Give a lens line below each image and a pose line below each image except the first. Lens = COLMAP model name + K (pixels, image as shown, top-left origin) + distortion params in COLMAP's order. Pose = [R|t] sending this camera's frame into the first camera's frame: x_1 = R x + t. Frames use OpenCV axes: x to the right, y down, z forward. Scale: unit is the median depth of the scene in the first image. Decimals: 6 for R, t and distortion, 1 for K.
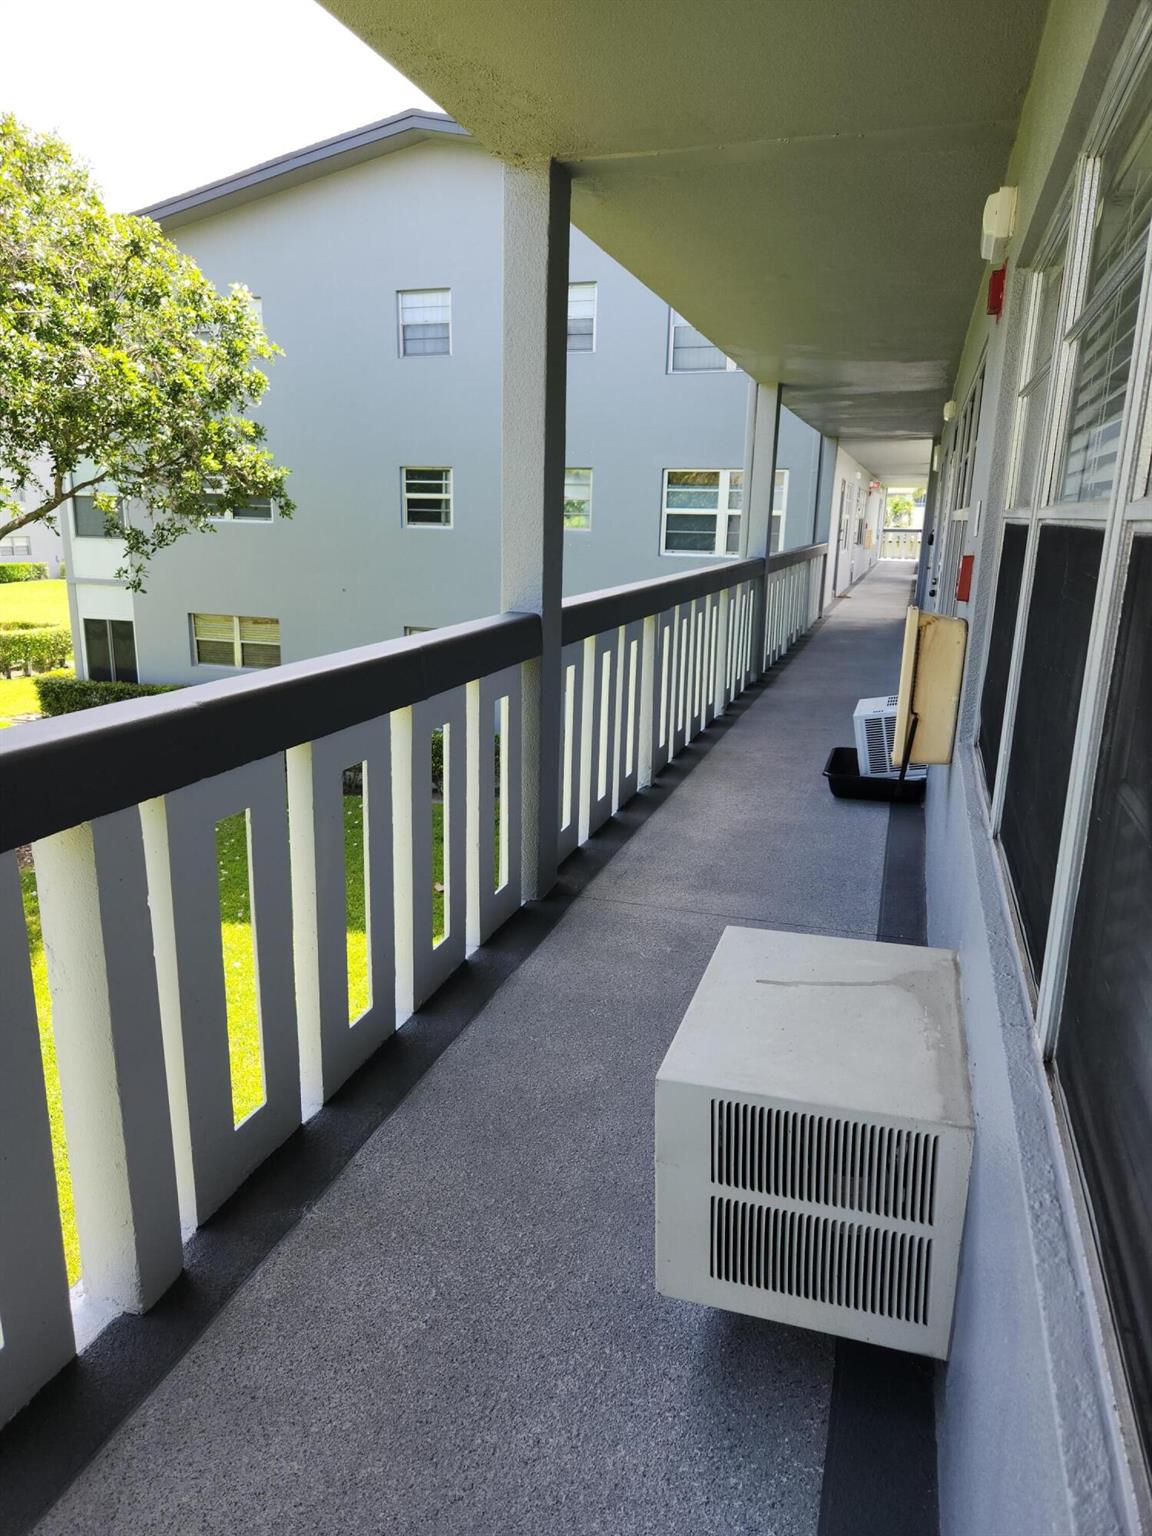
lens RADIAL K [[1035.5, 0, 579.0], [0, 1035.5, 776.5], [0, 0, 1]] dist [0.062368, -0.050981]
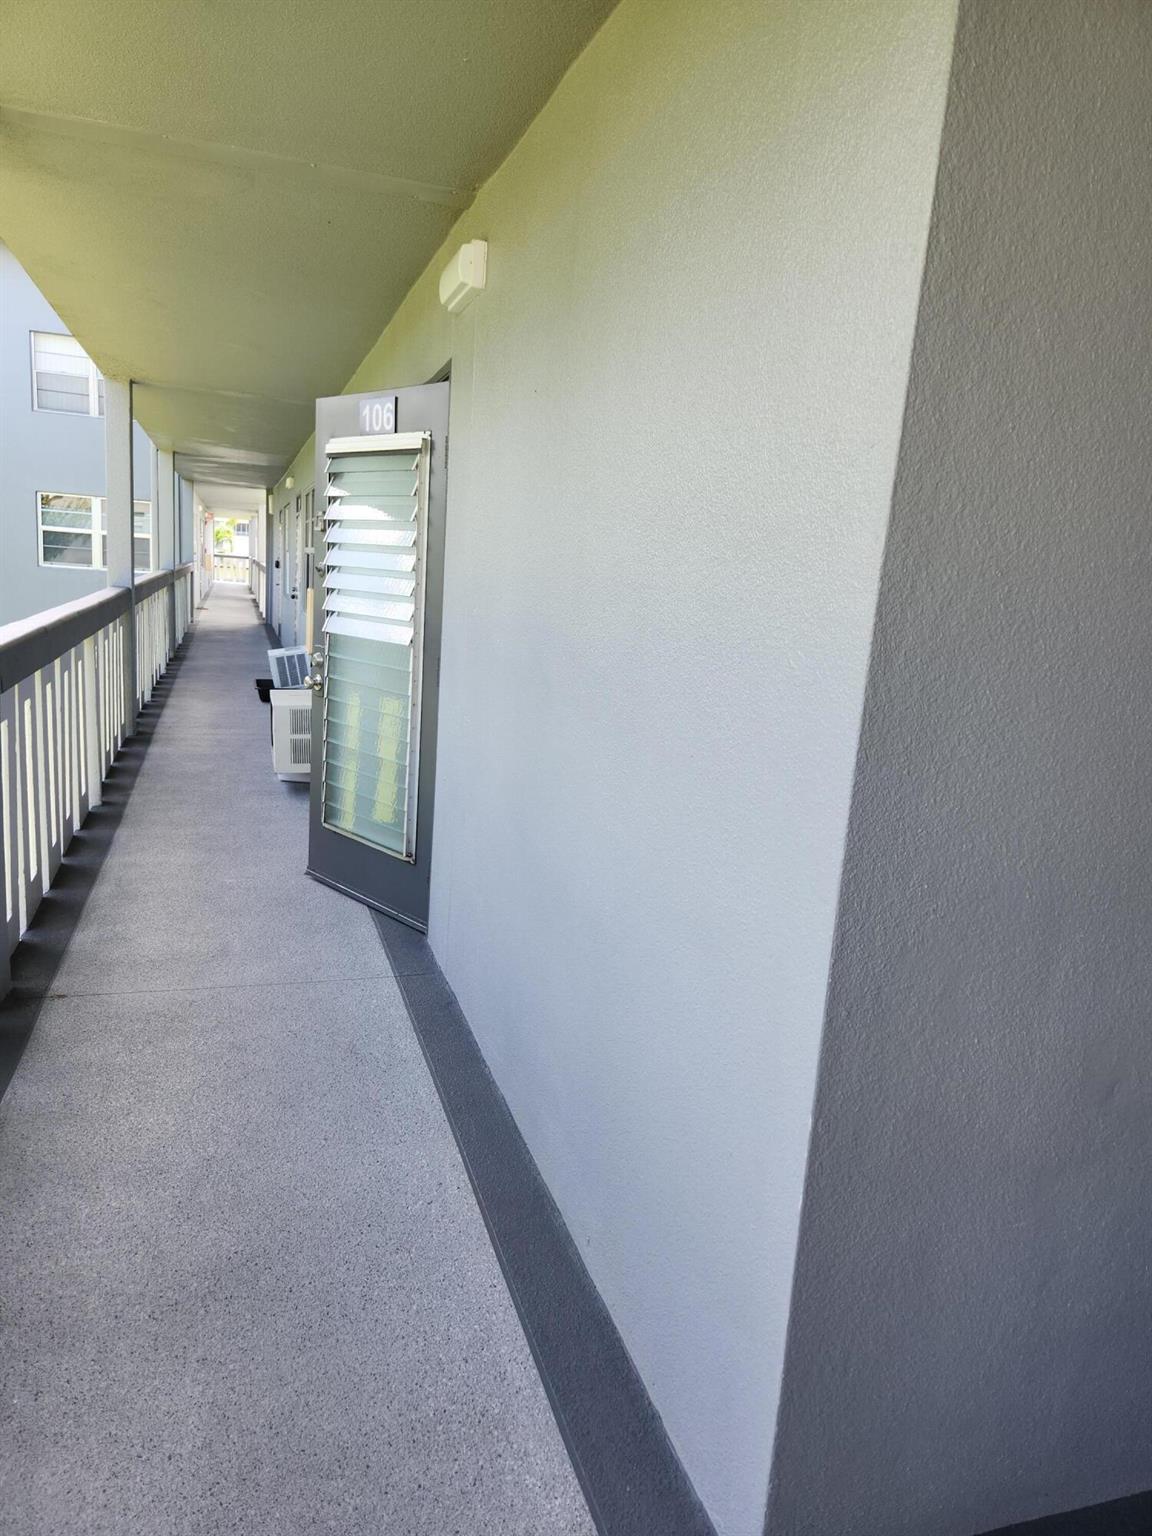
lens RADIAL K [[1035.5, 0, 583.1], [0, 1035.5, 768.8], [0, 0, 1]] dist [0.062368, -0.050981]
pose [[0.809270, -0.070865, 0.583147, -0.131349], [0.089471, 0.995985, -0.003130, 0.068733], [-0.580584, 0.054707, 0.812360, -0.282201]]
